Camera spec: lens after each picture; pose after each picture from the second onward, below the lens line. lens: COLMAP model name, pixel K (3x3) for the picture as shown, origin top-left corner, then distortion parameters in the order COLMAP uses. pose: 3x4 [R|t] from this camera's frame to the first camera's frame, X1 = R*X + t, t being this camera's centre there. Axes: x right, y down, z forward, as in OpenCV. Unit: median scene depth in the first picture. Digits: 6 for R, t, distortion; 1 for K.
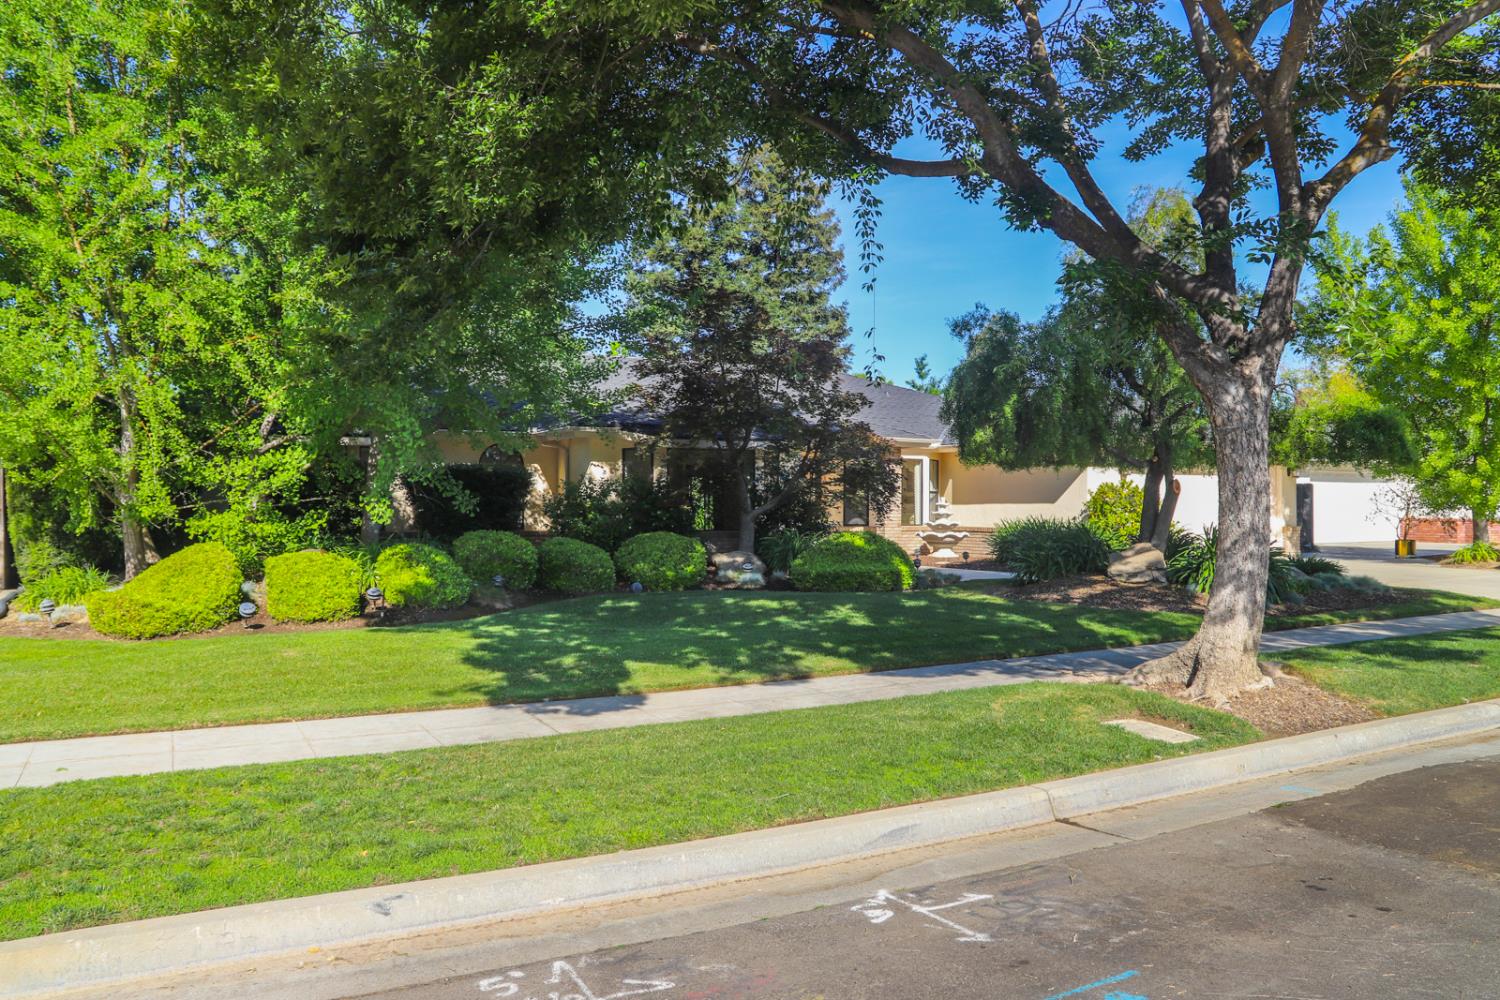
lens RADIAL K [[1122.2, 0, 746.2], [0, 1122.2, 478.1], [0, 0, 1]] dist [-0.141027, 0.119364]
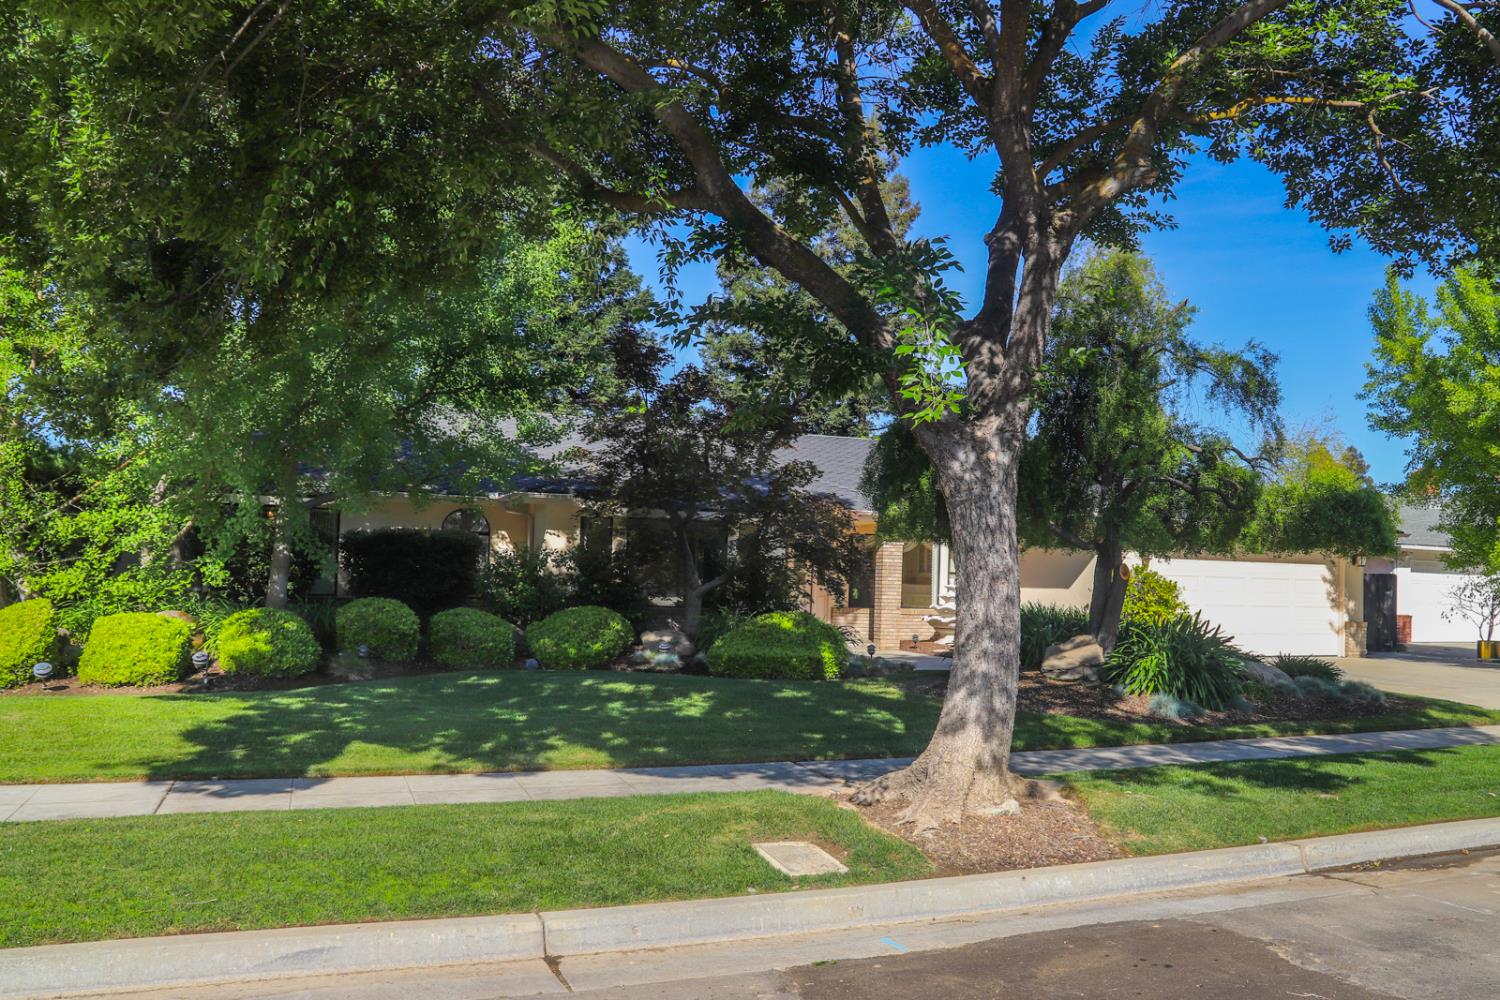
lens RADIAL K [[1180.0, 0, 755.3], [0, 1180.0, 508.8], [0, 0, 1]] dist [-0.146678, 0.132492]
pose [[0.994505, 0.022752, -0.102188, 0.350373], [-0.026591, 0.998985, -0.036365, -0.002235], [0.101257, 0.038883, 0.994100, 0.084430]]
